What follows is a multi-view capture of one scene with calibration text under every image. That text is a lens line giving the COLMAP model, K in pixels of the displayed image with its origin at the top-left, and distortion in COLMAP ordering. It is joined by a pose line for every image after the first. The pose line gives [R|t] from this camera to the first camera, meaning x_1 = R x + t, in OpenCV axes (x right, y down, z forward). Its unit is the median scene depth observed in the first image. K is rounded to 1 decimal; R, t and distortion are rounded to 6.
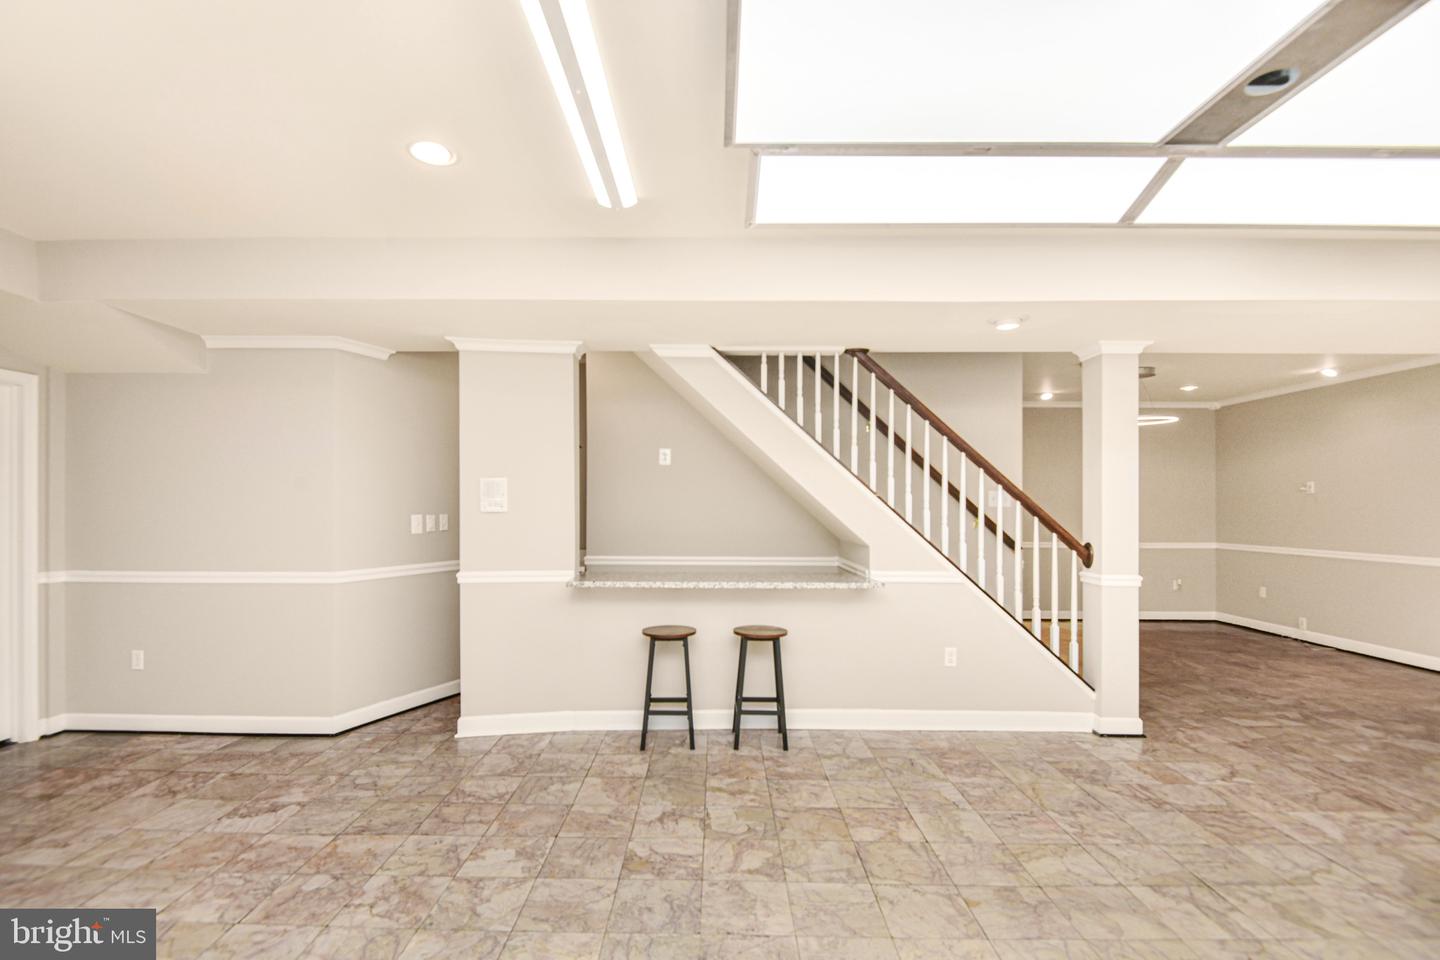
lens RADIAL K [[667.3, 0, 696.1], [0, 667.3, 506.4], [0, 0, 1]] dist [0.016860, -0.013851]
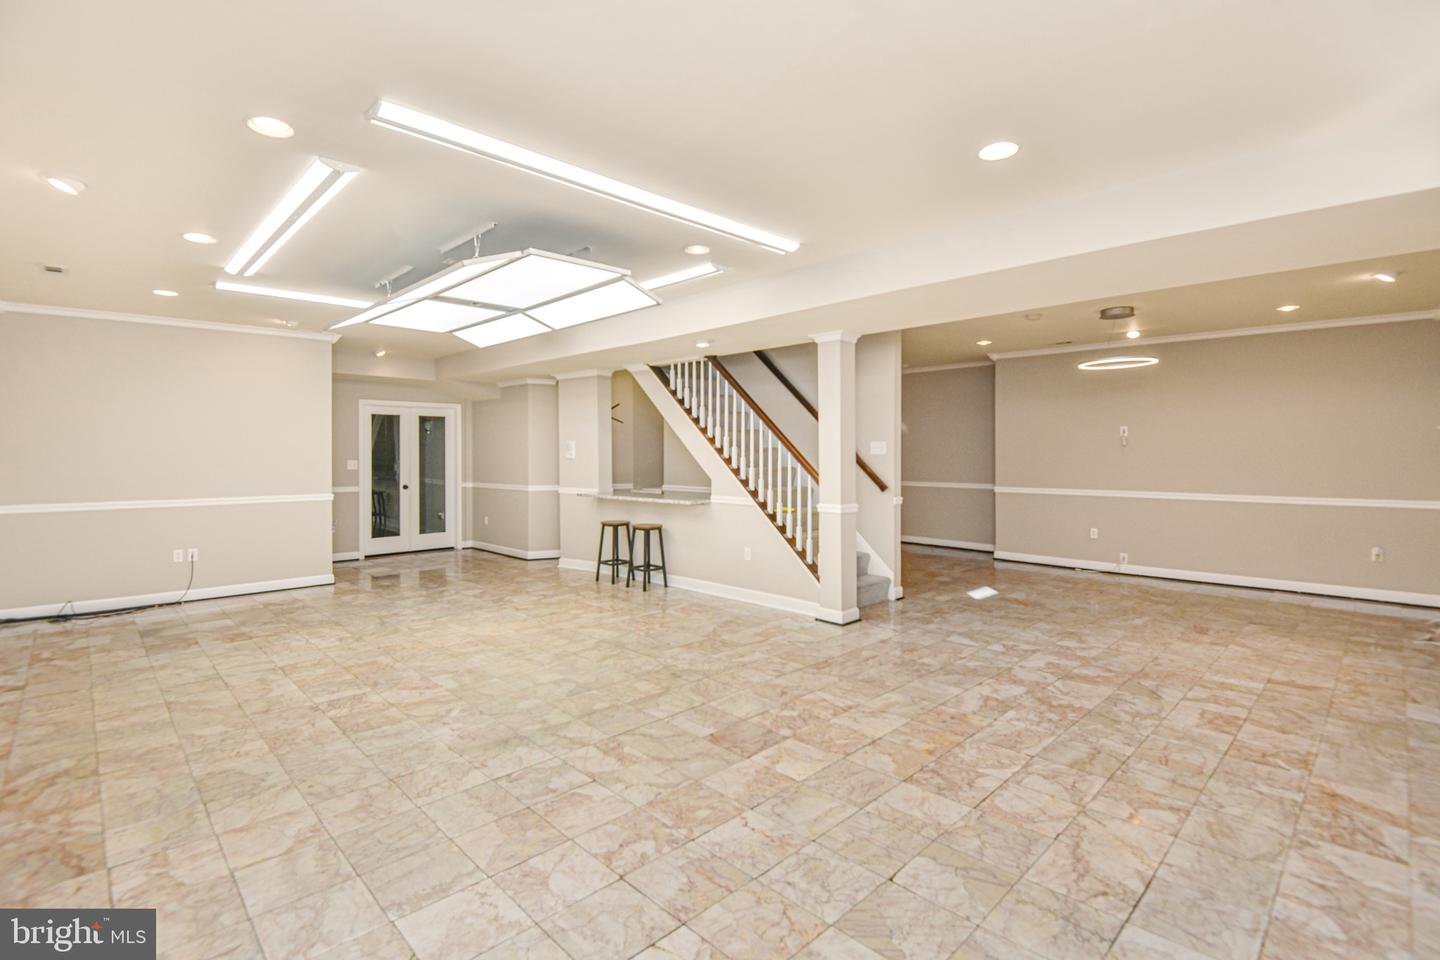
lens RADIAL K [[667.3, 0, 715.6], [0, 667.3, 449.0], [0, 0, 1]] dist [0.016860, -0.013851]
pose [[0.706720, -0.012798, -0.707378, 1.638354], [0.005996, 0.999909, -0.012099, 0.007419], [0.707468, 0.004309, 0.706732, -0.132194]]
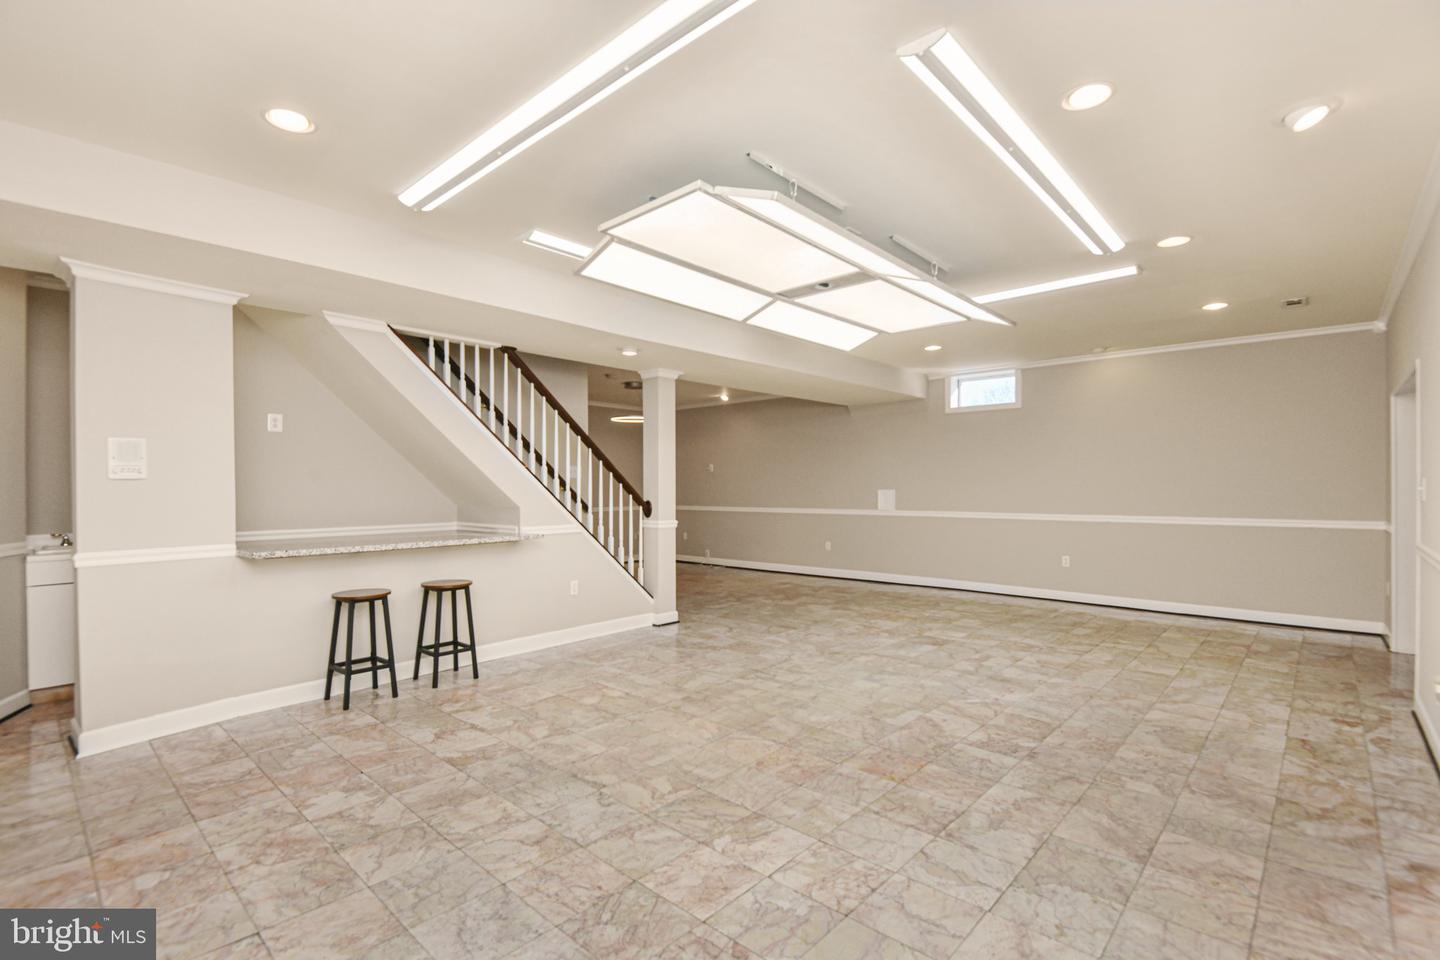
lens RADIAL K [[667.3, 0, 716.5], [0, 667.3, 481.0], [0, 0, 1]] dist [0.016860, -0.013851]
pose [[0.660506, 0.000333, 0.750821, -0.509947], [0.008073, 0.999939, -0.007546, 0.028149], [-0.750777, 0.011045, 0.660463, -0.115544]]
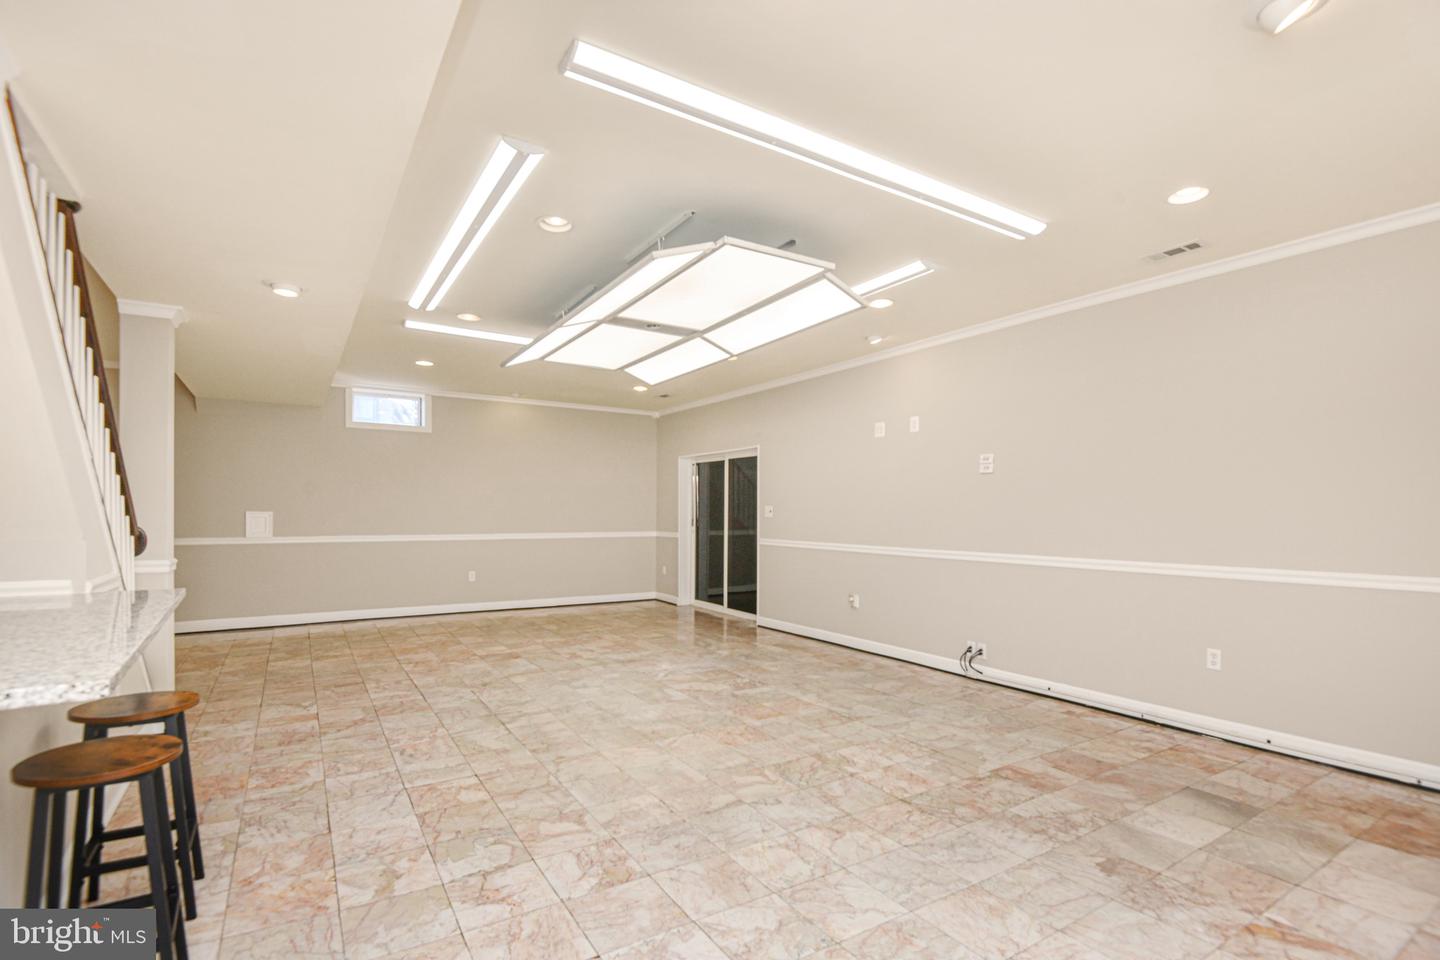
lens RADIAL K [[667.3, 0, 727.6], [0, 667.3, 521.0], [0, 0, 1]] dist [0.016860, -0.013851]
pose [[-0.555730, -0.016771, 0.831194, -0.660855], [-0.005506, 0.999849, 0.016493, 0.033763], [-0.831345, 0.004589, -0.555738, 1.001187]]
